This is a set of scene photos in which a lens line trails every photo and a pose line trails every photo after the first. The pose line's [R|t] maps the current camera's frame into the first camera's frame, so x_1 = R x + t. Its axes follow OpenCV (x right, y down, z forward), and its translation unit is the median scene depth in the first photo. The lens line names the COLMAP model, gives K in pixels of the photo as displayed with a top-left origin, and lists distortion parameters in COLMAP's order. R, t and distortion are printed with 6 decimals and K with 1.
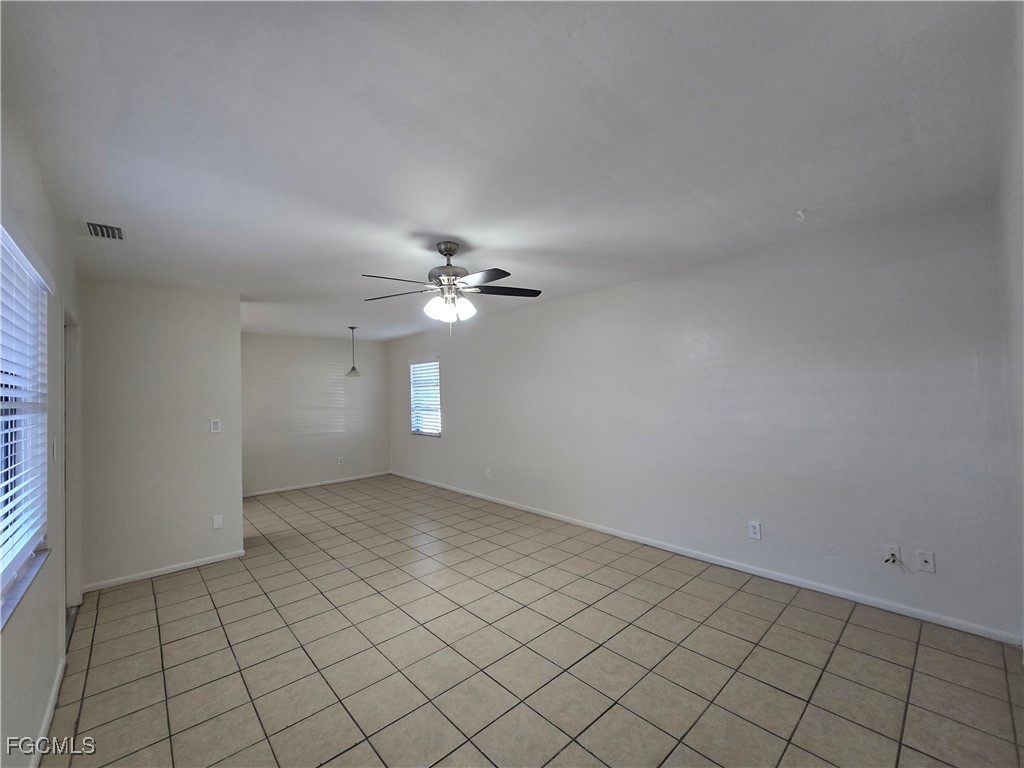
lens RADIAL K [[418.3, 0, 513.2], [0, 418.3, 378.8], [0, 0, 1]] dist [-0.000798, -0.000241]
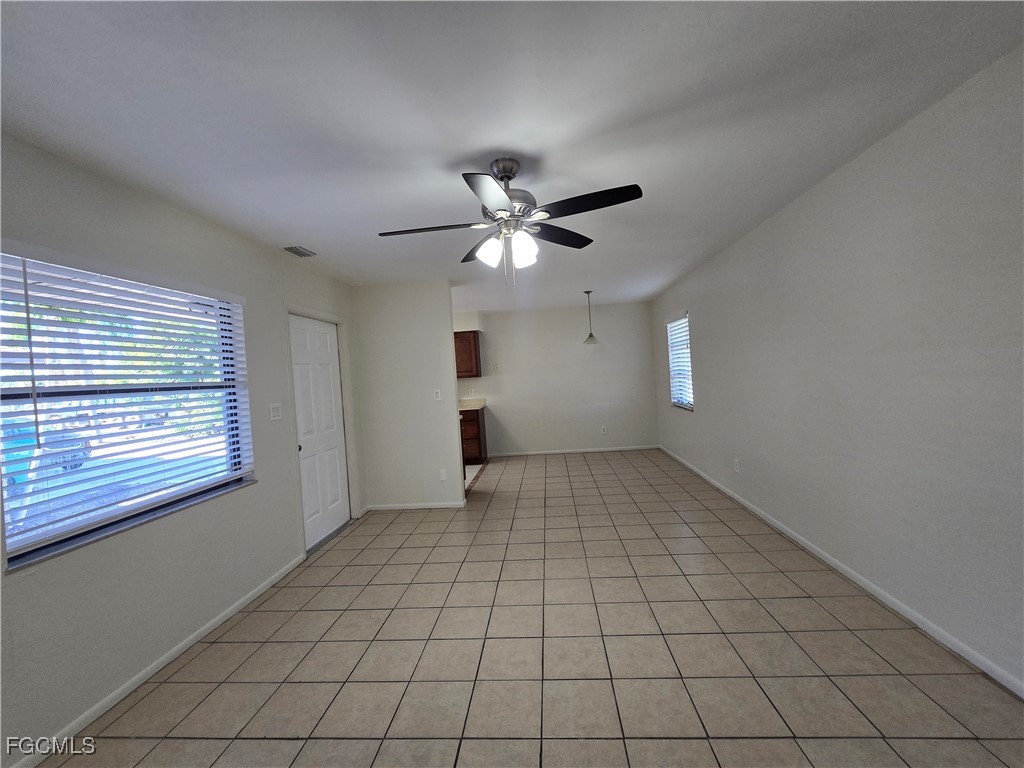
lens RADIAL K [[418.3, 0, 513.2], [0, 418.3, 378.8], [0, 0, 1]] dist [-0.000798, -0.000241]
pose [[0.686852, -0.009373, -0.726737, 0.309382], [0.069153, 0.996223, 0.052509, 0.020034], [0.723500, -0.086323, 0.684906, 0.362257]]
